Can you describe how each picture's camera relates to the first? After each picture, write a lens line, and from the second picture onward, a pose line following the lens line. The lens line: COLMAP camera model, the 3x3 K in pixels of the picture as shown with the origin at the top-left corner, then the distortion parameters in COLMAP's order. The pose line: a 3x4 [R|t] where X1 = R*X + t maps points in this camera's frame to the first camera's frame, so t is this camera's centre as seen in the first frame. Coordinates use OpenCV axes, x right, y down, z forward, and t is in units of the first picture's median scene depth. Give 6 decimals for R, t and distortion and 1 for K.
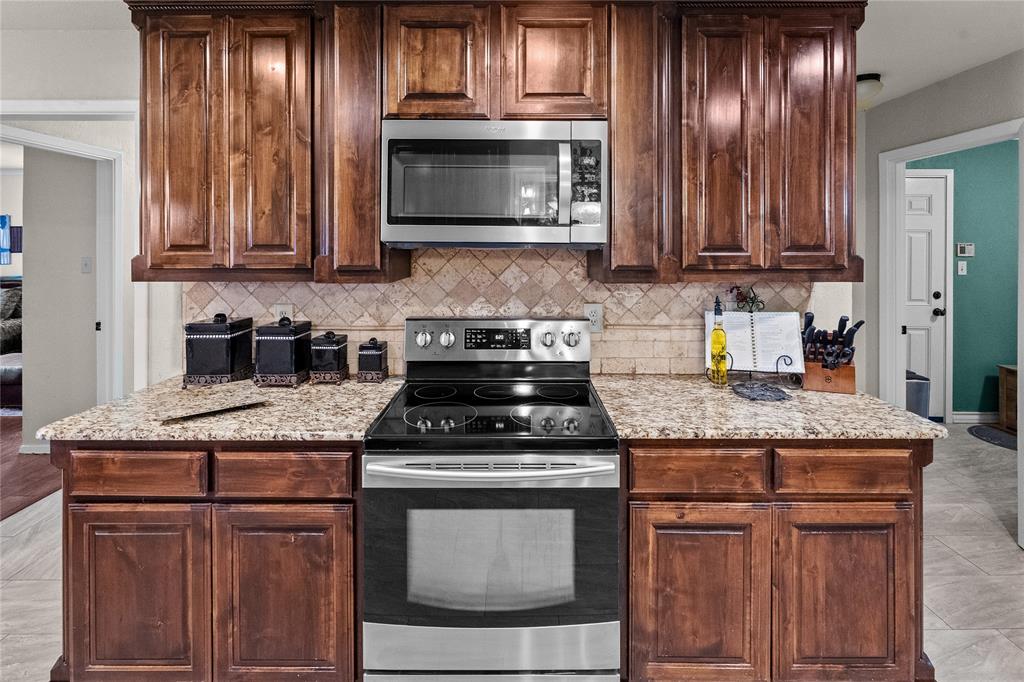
lens RADIAL K [[489.0, 0, 511.2], [0, 489.0, 241.2], [0, 0, 1]] dist [-0.000664, -0.000559]
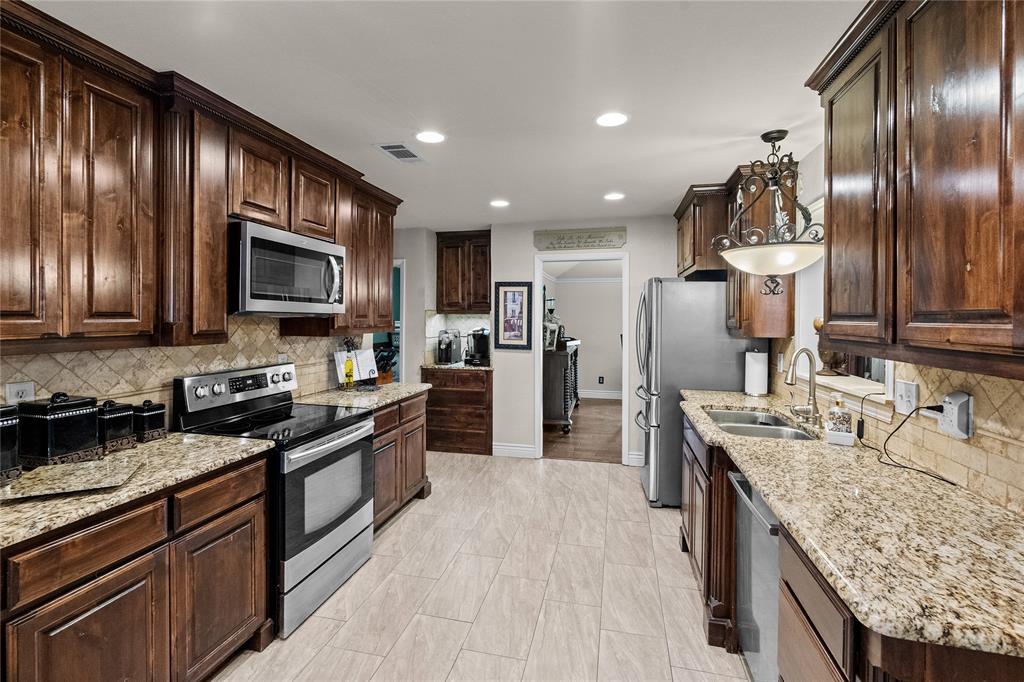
lens RADIAL K [[458.8, 0, 514.1], [0, 458.8, 318.0], [0, 0, 1]] dist [-0.000864, 0.000050]
pose [[0.225492, 0.000473, 0.974245, -1.217410], [-0.012685, 0.999917, 0.002451, 0.006596], [-0.974162, -0.012911, 0.225480, -0.004652]]
